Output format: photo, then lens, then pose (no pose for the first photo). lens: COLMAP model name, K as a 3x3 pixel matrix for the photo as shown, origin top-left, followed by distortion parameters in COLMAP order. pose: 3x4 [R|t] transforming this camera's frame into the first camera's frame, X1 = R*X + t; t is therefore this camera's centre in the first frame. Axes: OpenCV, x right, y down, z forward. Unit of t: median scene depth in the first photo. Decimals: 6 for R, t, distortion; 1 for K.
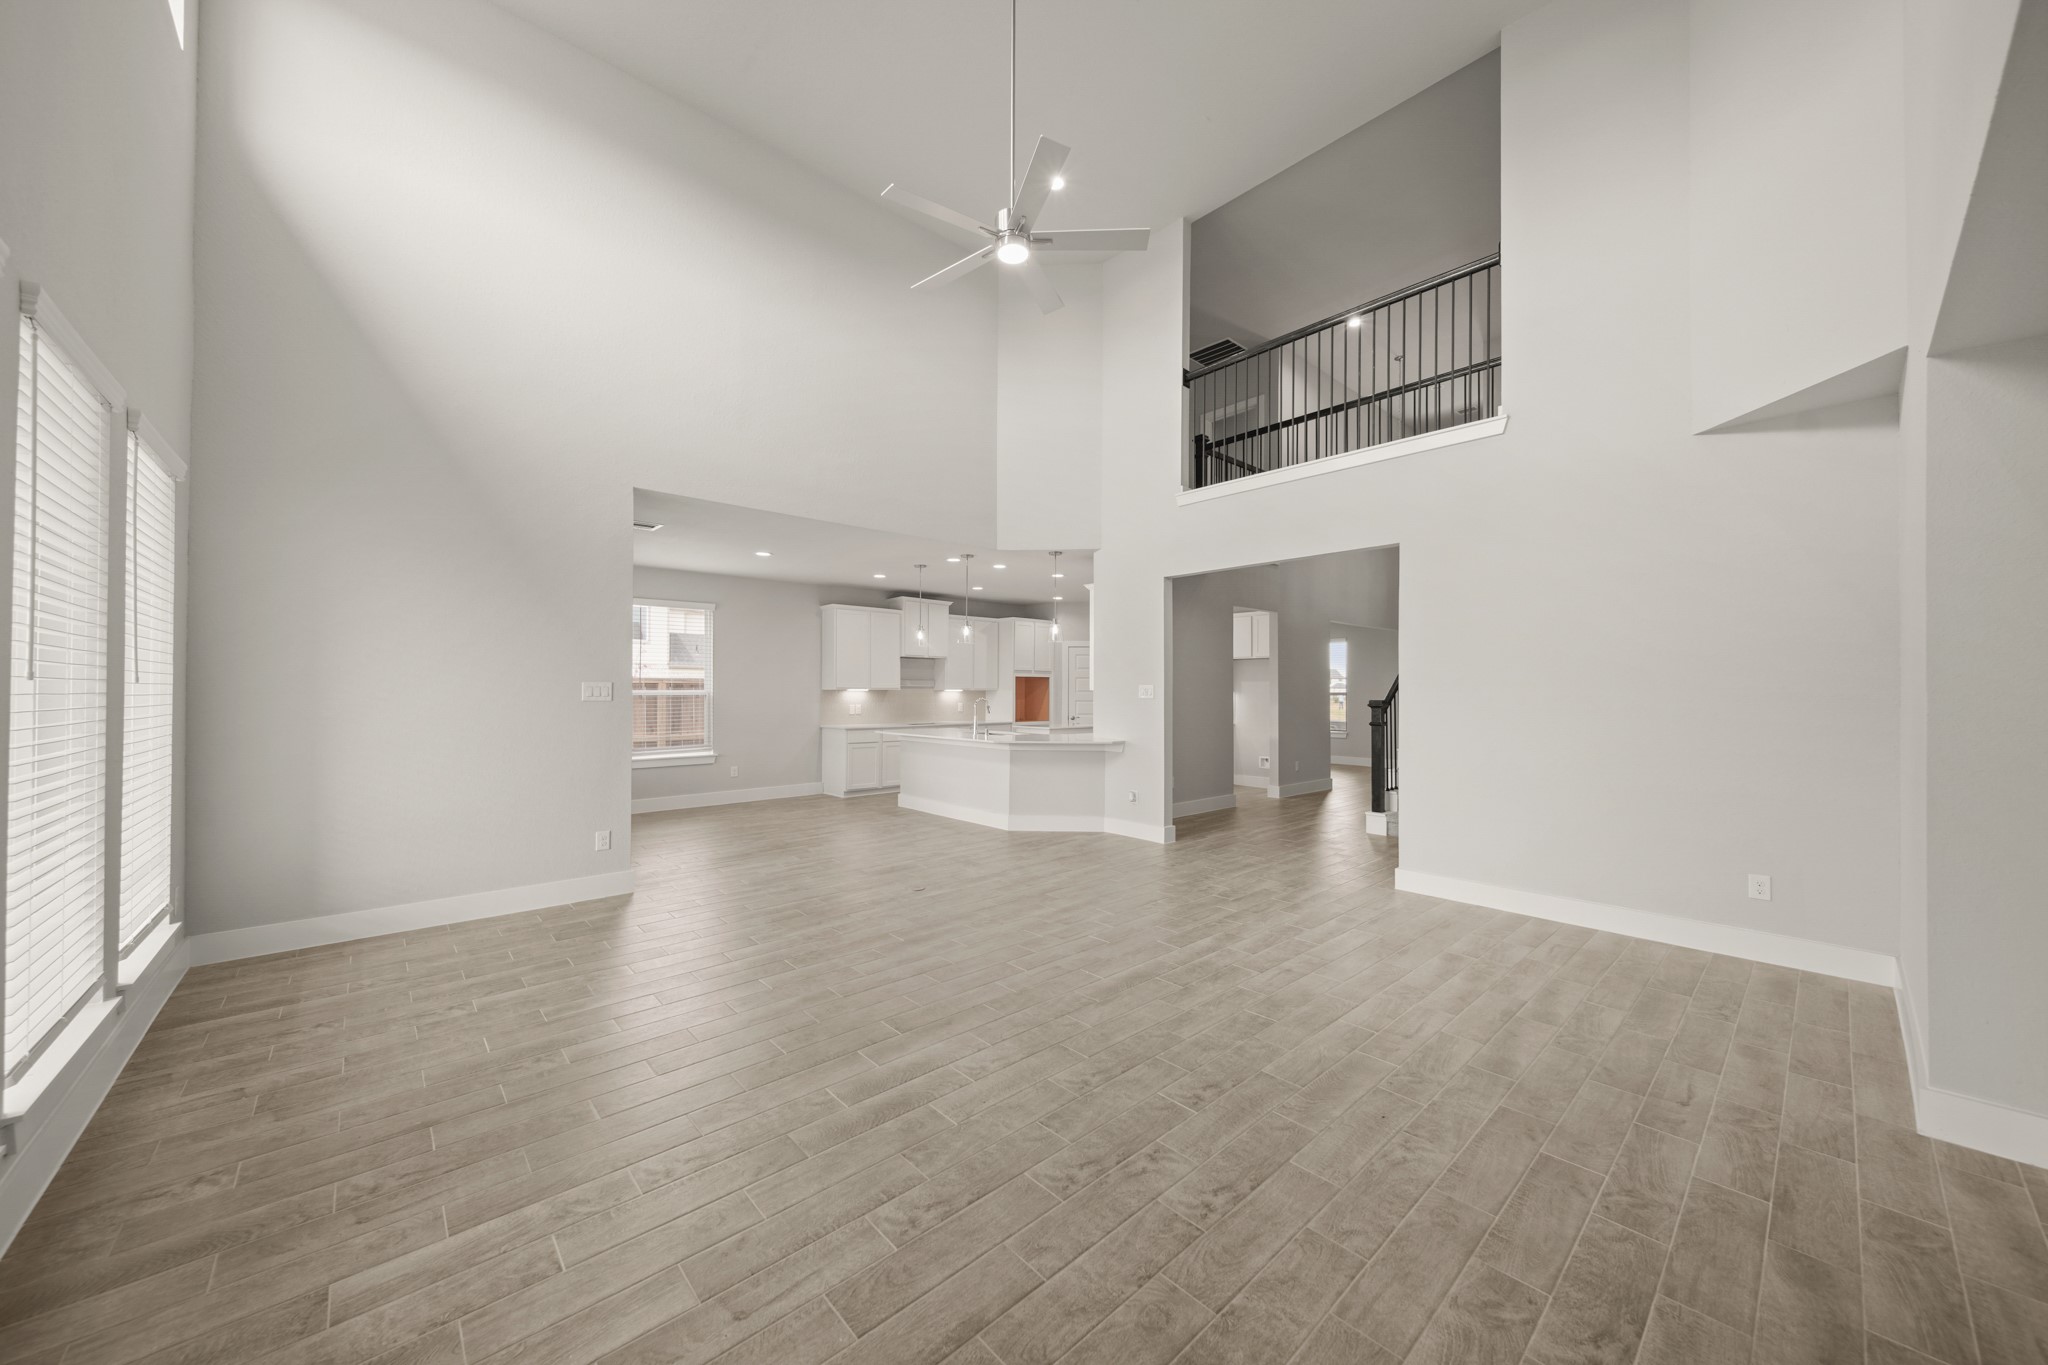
lens RADIAL K [[725.4, 0, 1023.9], [0, 725.4, 690.4], [0, 0, 1]] dist [-0.000317, -0.001410]
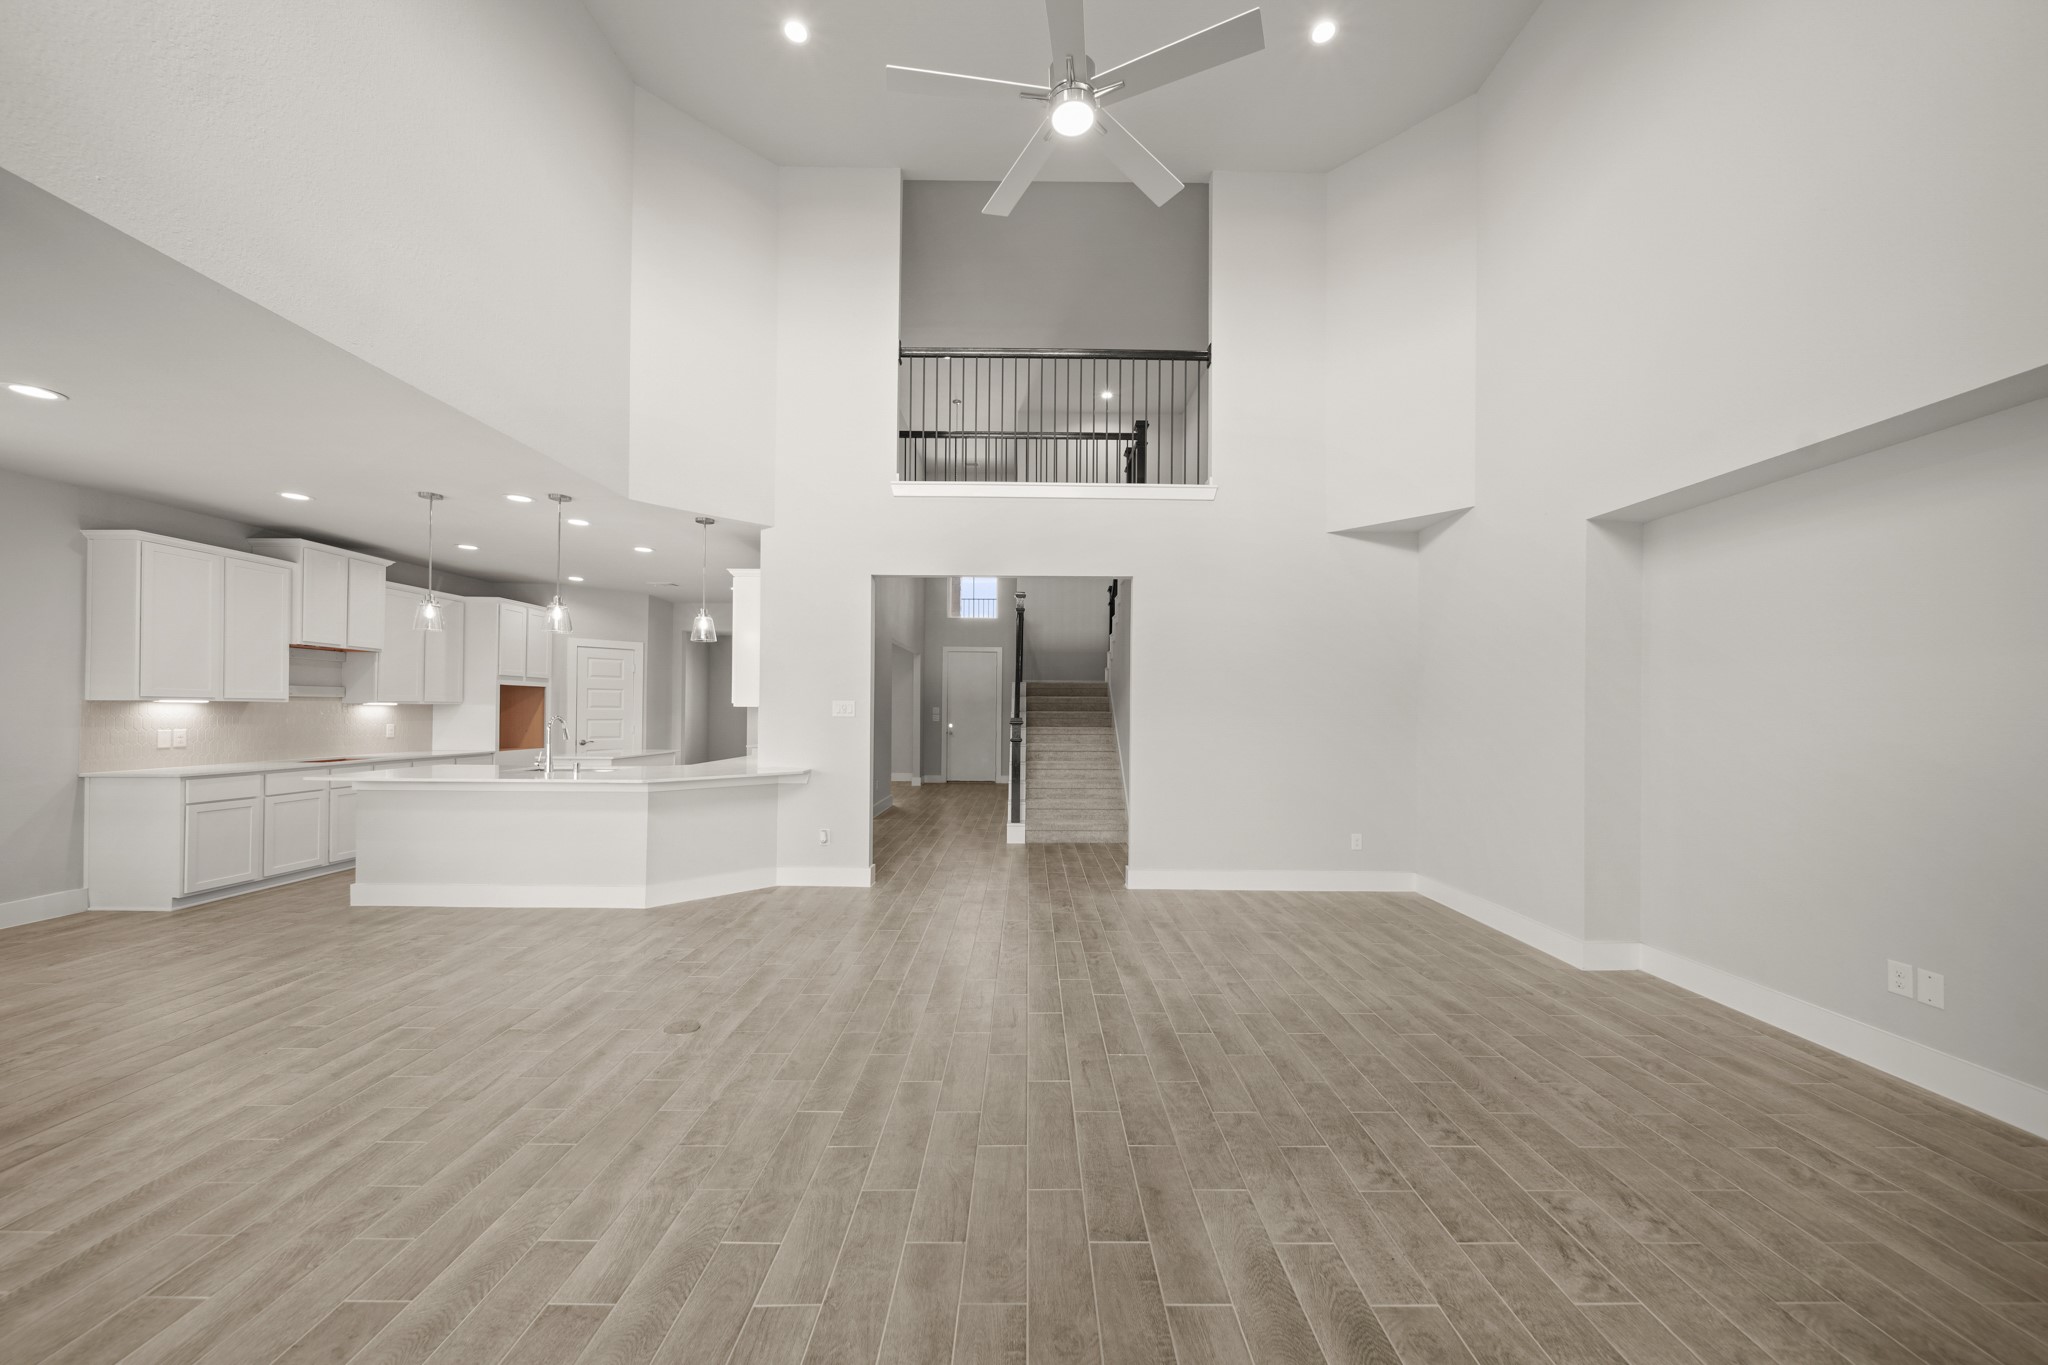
lens RADIAL K [[725.4, 0, 1031.8], [0, 725.4, 707.4], [0, 0, 1]] dist [-0.000317, -0.001410]
pose [[0.665793, 0.006896, 0.746105, -0.296589], [-0.007671, 0.999968, -0.002398, 0.000367], [-0.746097, -0.004127, 0.665824, 0.267209]]
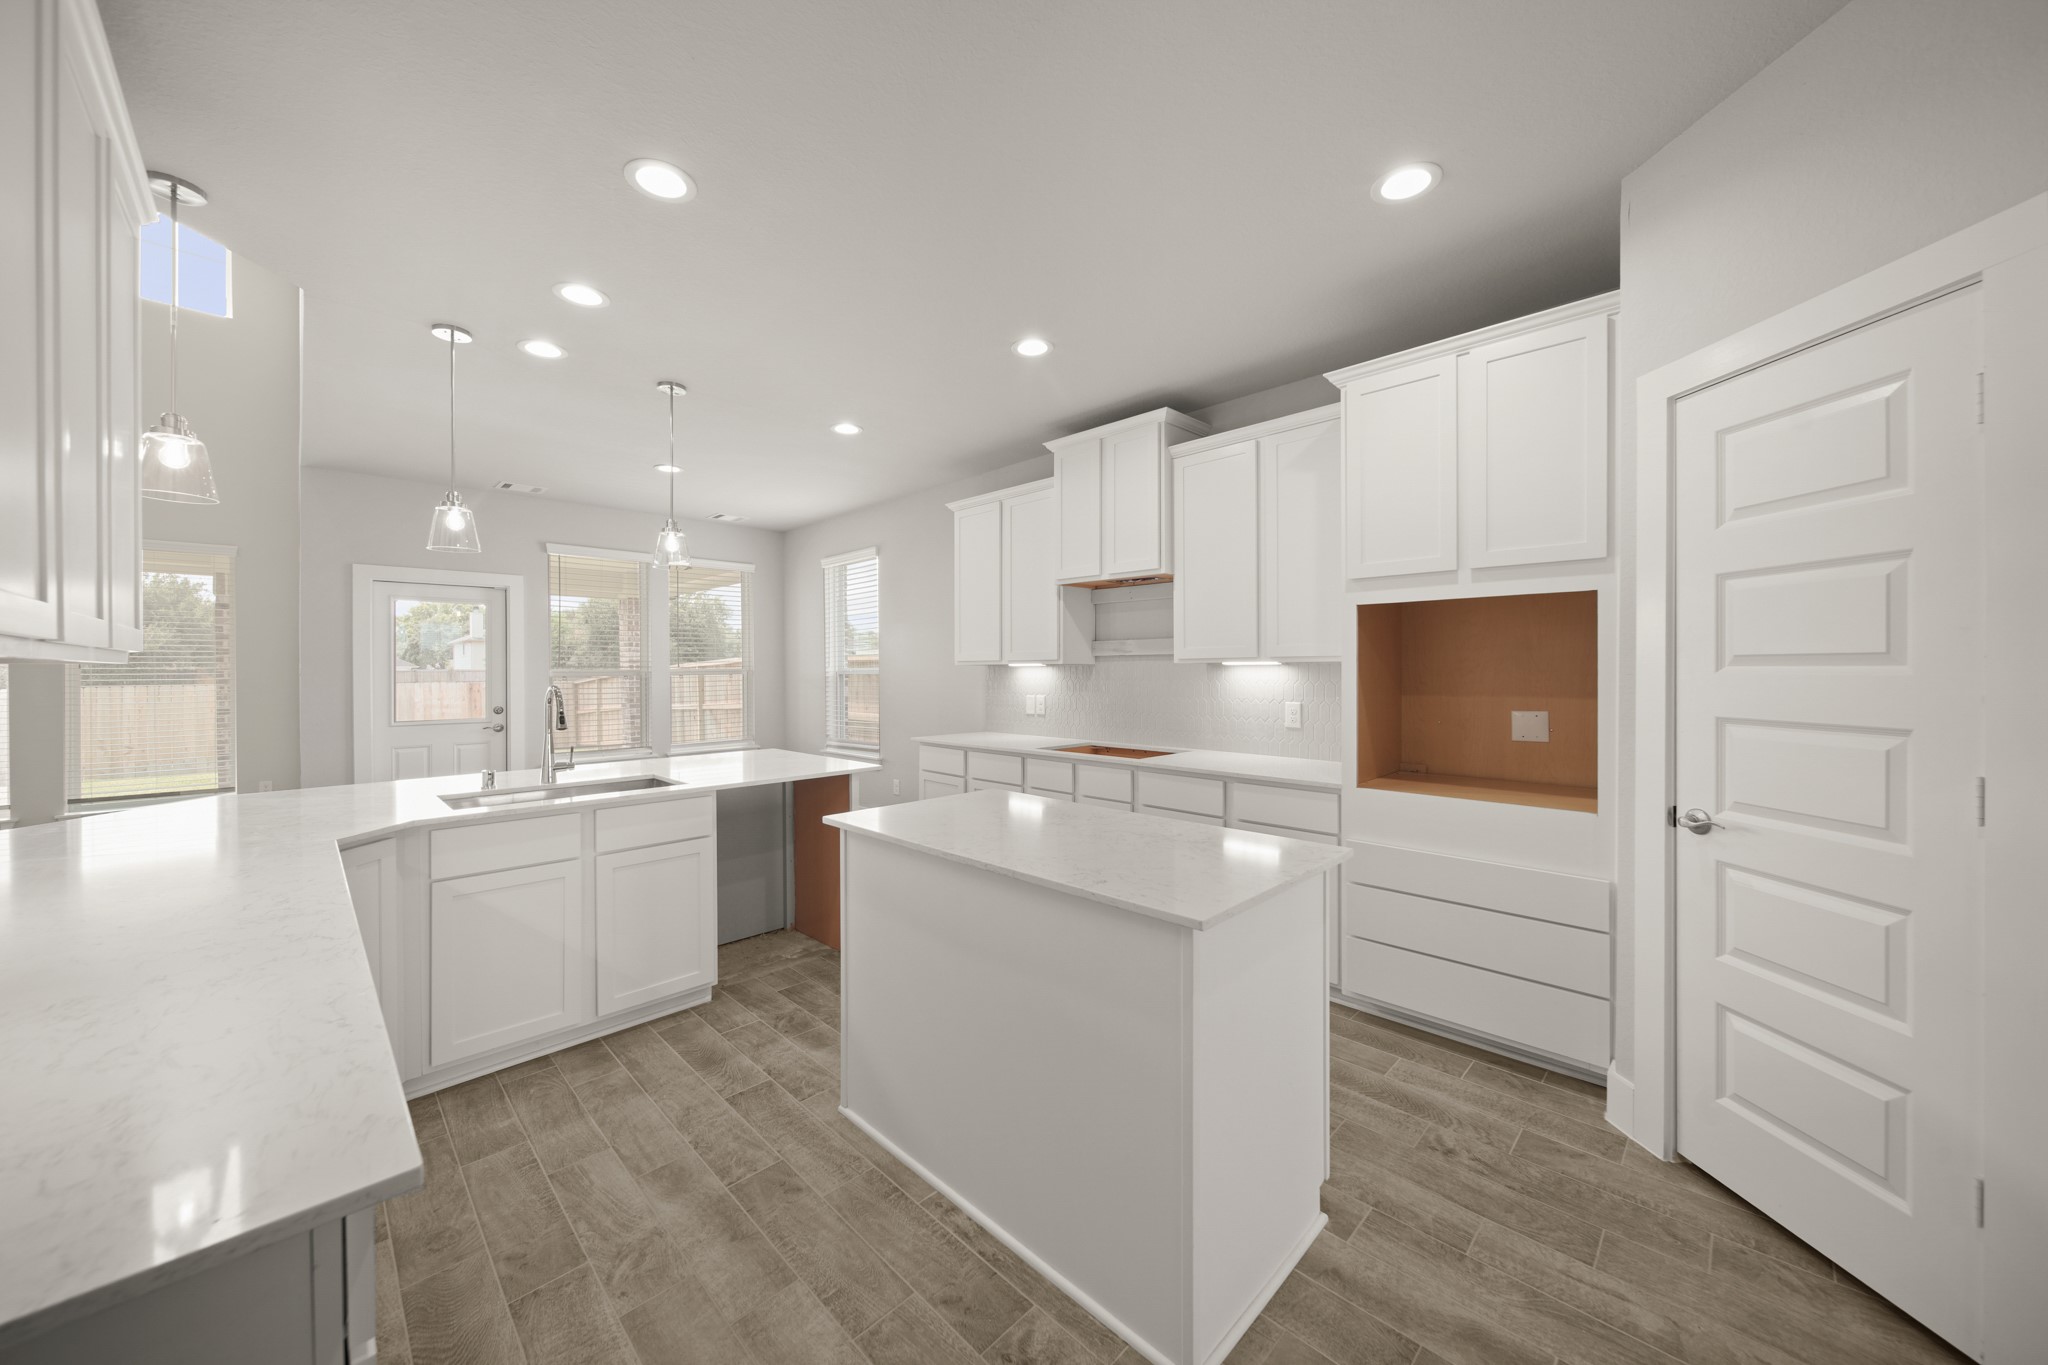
lens RADIAL K [[725.4, 0, 1037.9], [0, 725.4, 675.4], [0, 0, 1]] dist [-0.000317, -0.001410]
pose [[0.058448, 0.005084, -0.998277, 0.365886], [0.006562, 0.999963, 0.005477, 0.005018], [0.998269, -0.006870, 0.058413, 1.382638]]
